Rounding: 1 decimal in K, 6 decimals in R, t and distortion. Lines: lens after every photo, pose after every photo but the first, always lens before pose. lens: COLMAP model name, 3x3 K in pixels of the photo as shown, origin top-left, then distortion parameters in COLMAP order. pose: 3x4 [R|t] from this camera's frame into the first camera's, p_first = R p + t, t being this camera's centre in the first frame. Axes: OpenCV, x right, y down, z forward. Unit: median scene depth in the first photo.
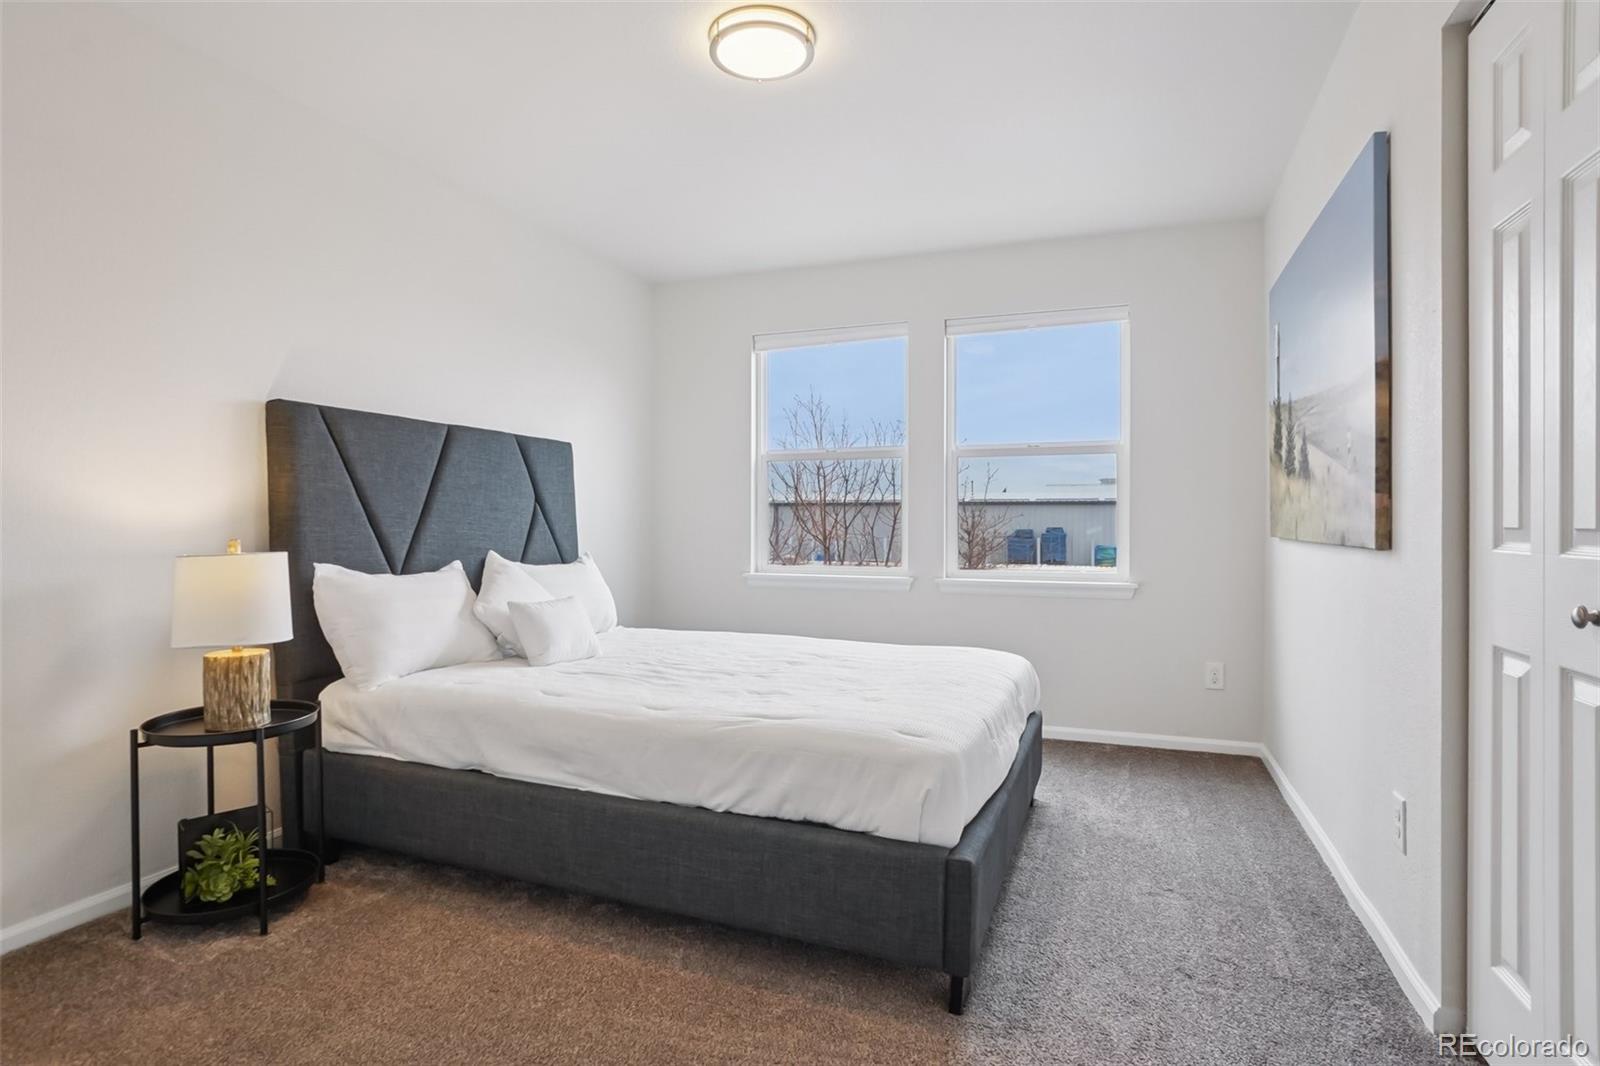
lens RADIAL K [[833.1, 0, 794.6], [0, 833.1, 530.6], [0, 0, 1]] dist [-0.016803, 0.000698]
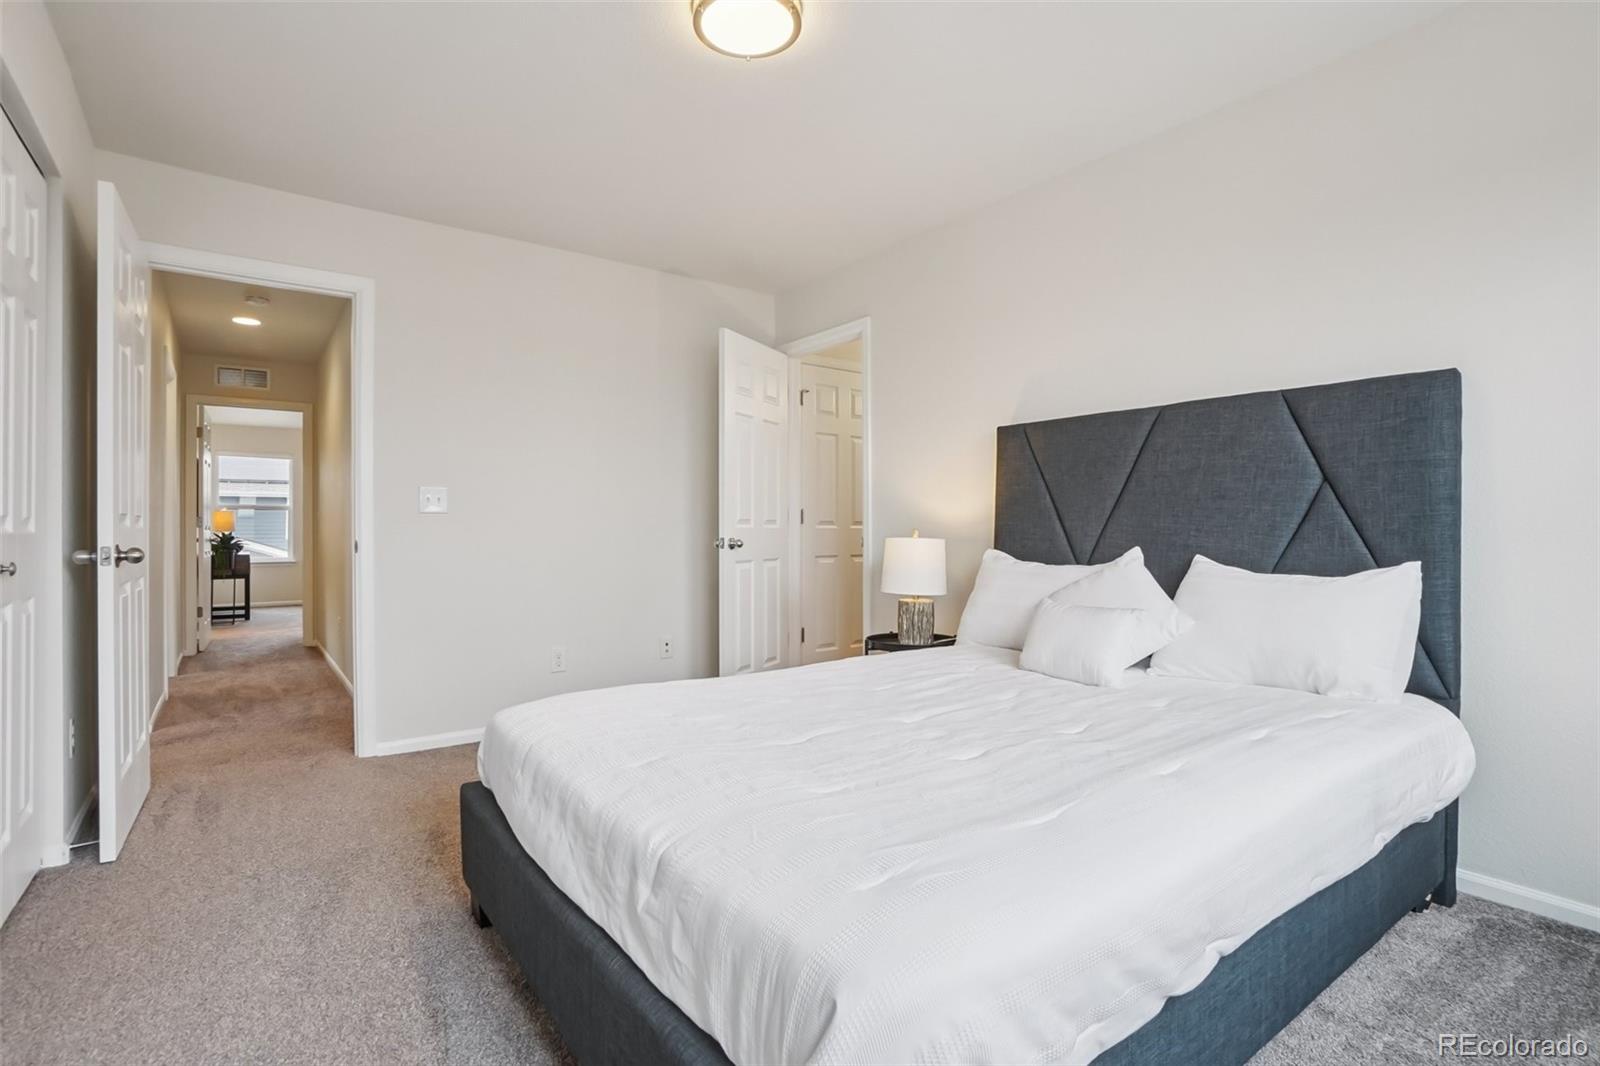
lens RADIAL K [[778.5, 0, 803.8], [0, 778.5, 519.7], [0, 0, 1]] dist [-0.029004, 0.000391]
pose [[-0.472795, -0.003755, -0.881165, 0.485792], [0.005638, 0.999958, -0.007286, -0.001436], [0.881154, -0.008412, -0.472754, 1.036697]]
